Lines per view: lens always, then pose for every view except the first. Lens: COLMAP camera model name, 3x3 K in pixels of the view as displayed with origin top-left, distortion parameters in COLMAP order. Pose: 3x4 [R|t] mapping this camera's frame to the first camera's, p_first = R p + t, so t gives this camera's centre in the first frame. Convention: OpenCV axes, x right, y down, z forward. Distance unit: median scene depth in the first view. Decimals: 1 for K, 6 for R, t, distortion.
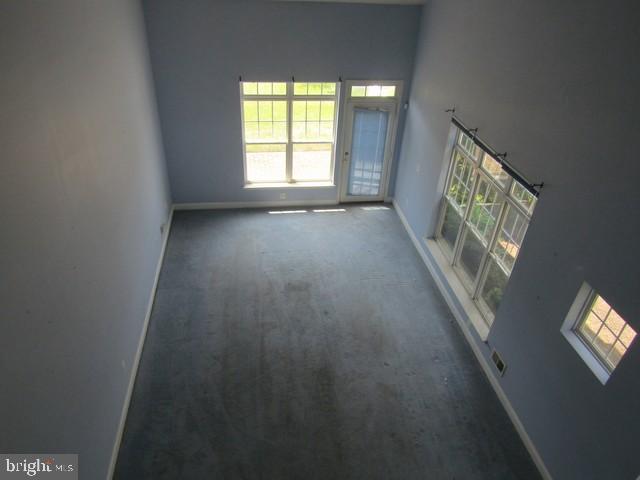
lens RADIAL K [[454.3, 0, 320.0], [0, 454.3, 240.0], [0, 0, 1]] dist [-0.006286, -0.001567]
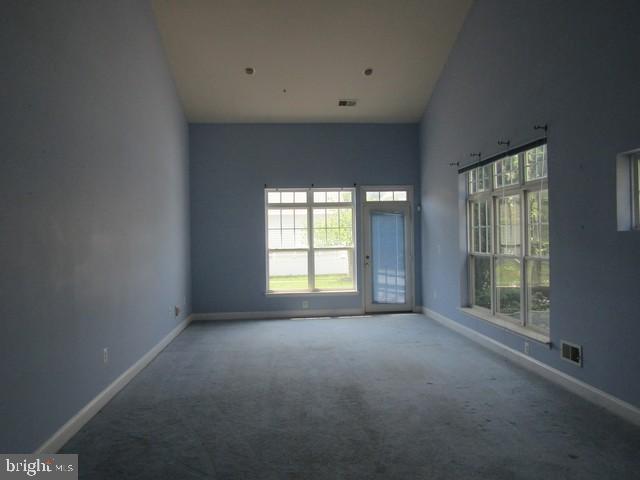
lens RADIAL K [[454.3, 0, 320.0], [0, 454.3, 240.0], [0, 0, 1]] dist [-0.006286, -0.001567]
pose [[0.996644, -0.062230, -0.053184, 0.009794], [0.021780, 0.827849, -0.560527, 0.358687], [0.078910, 0.557488, 0.826426, 0.141954]]
